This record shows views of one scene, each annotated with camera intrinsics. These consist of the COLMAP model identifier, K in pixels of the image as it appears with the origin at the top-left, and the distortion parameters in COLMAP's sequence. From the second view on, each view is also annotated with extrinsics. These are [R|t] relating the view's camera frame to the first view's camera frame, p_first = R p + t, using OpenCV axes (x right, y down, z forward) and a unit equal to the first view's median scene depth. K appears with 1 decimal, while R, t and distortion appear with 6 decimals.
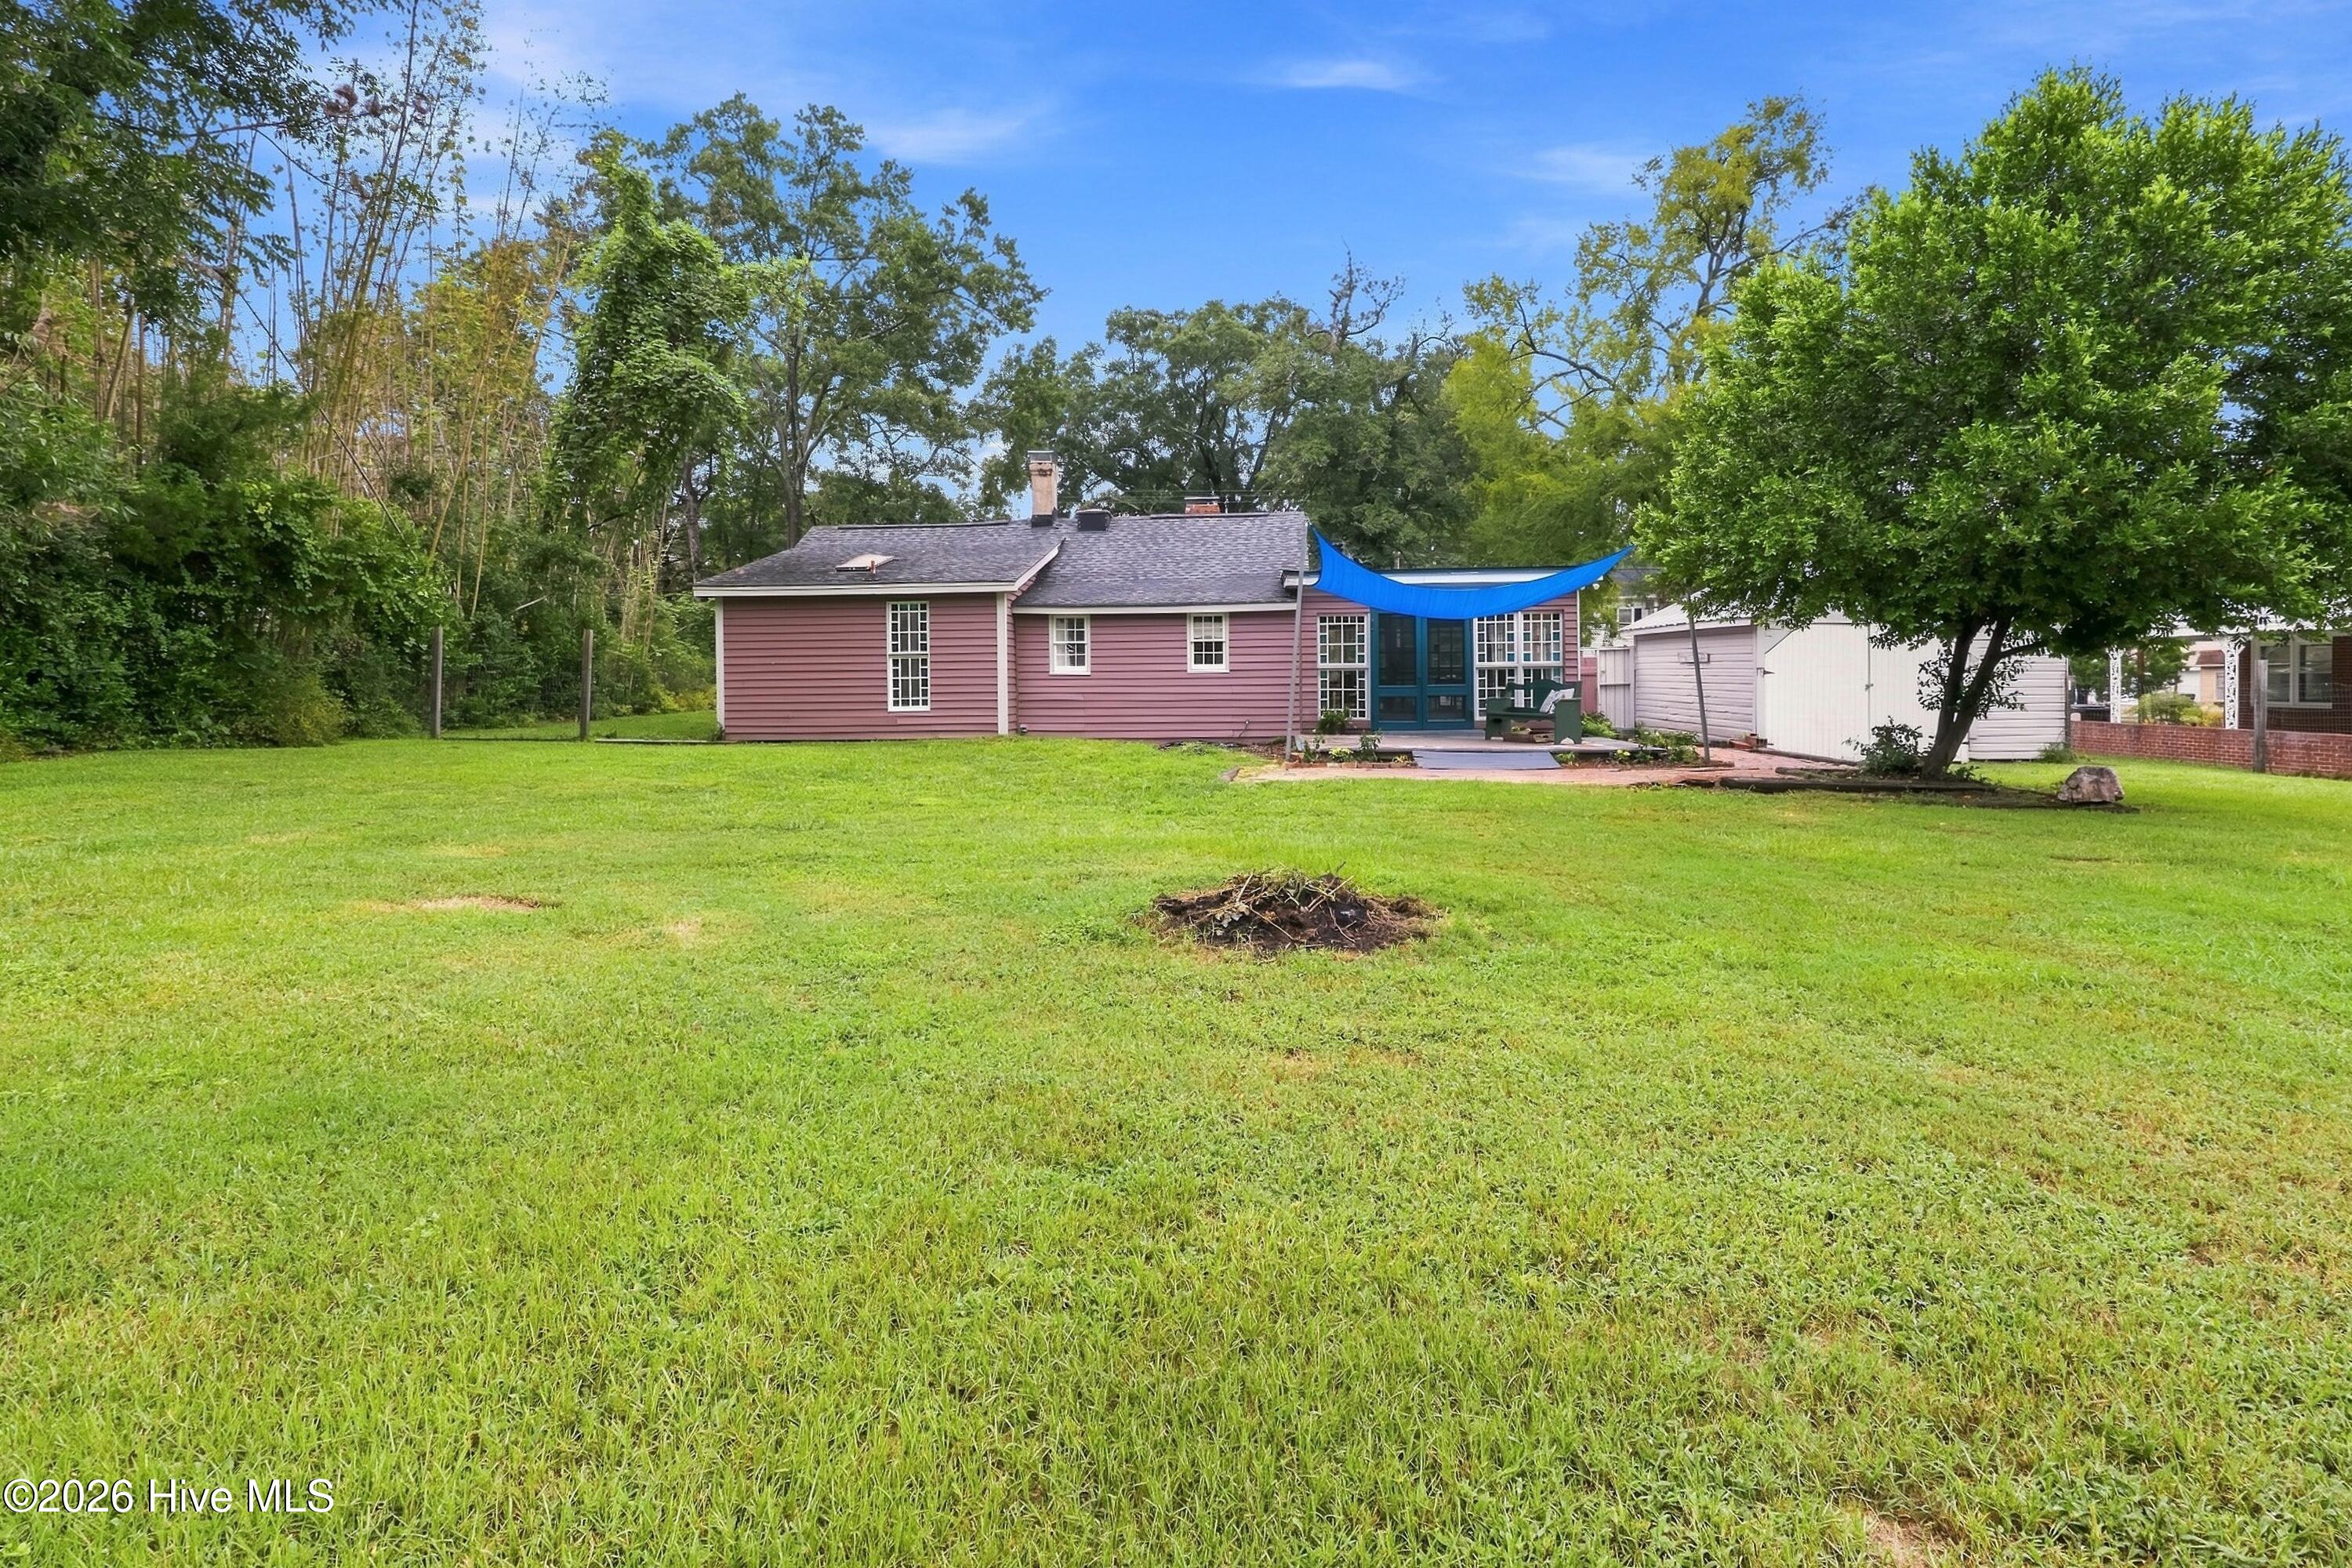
lens RADIAL K [[1136.8, 0, 1171.7], [0, 1136.8, 705.5], [0, 0, 1]] dist [-0.003461, -0.000028]
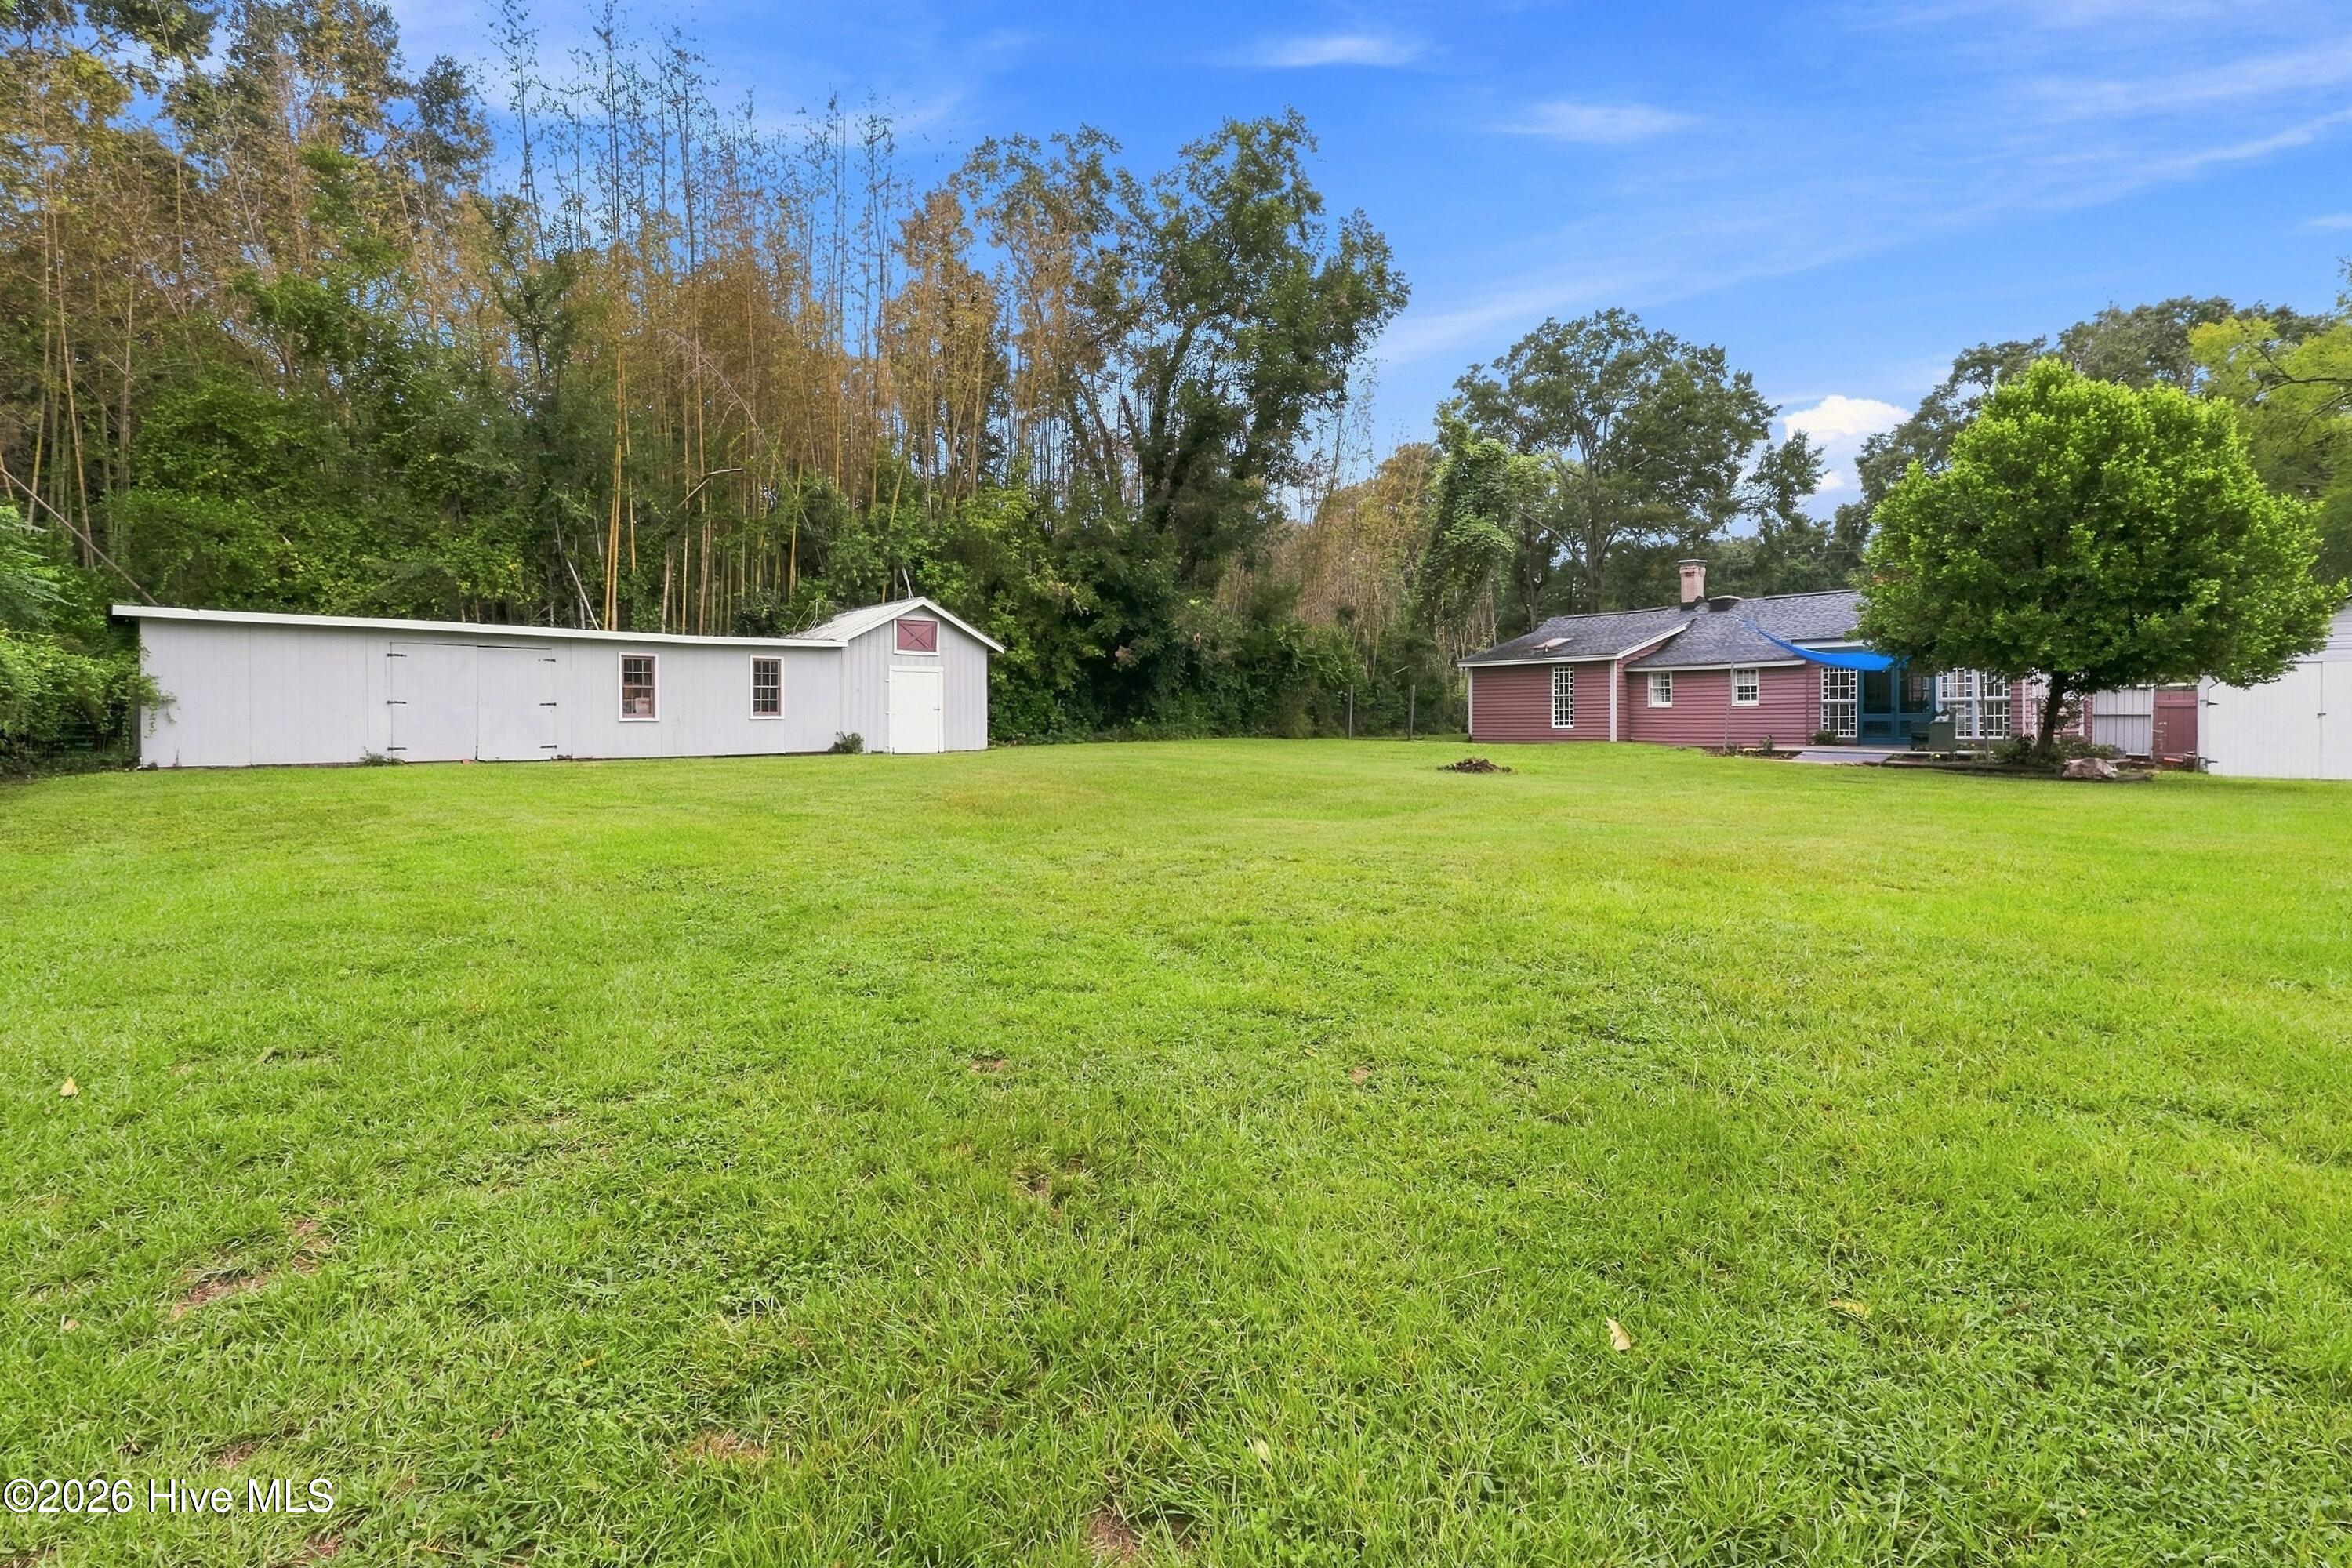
lens RADIAL K [[1136.8, 0, 1171.7], [0, 1136.8, 705.5], [0, 0, 1]] dist [-0.003461, -0.000028]
pose [[0.694580, -0.003641, -0.719406, 0.610943], [-0.020222, 0.999493, -0.024583, 0.025315], [0.719131, 0.031623, 0.694155, -0.663635]]
